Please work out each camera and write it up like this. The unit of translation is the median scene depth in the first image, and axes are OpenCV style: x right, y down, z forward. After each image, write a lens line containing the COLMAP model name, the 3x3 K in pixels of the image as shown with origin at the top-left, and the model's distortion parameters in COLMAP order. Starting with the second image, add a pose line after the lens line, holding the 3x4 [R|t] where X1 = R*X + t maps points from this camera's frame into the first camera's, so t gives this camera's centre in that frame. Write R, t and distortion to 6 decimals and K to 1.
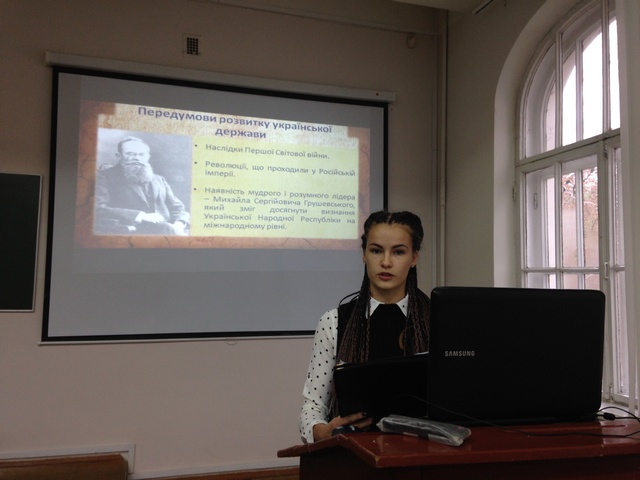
lens RADIAL K [[590.6, 0, 320.0], [0, 590.6, 240.0], [0, 0, 1]] dist [0.213493, -0.302190]
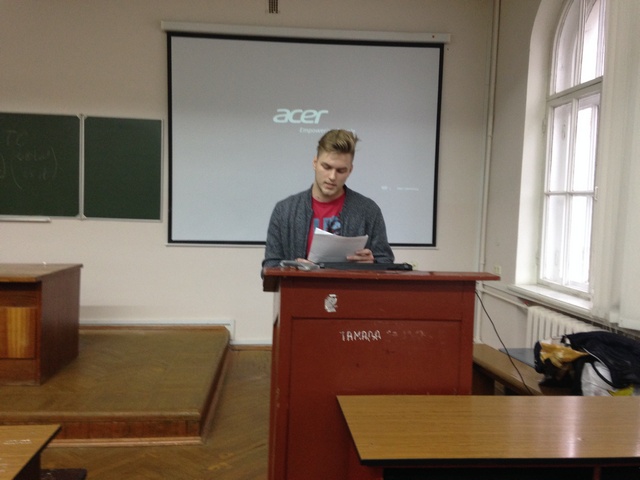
lens RADIAL K [[590.6, 0, 320.0], [0, 590.6, 240.0], [0, 0, 1]] dist [0.213493, -0.302190]
pose [[0.979171, 0.021903, -0.201851, 0.145422], [0.003731, 0.992055, 0.125747, -0.008984], [0.203002, -0.123880, 0.971310, -0.228789]]
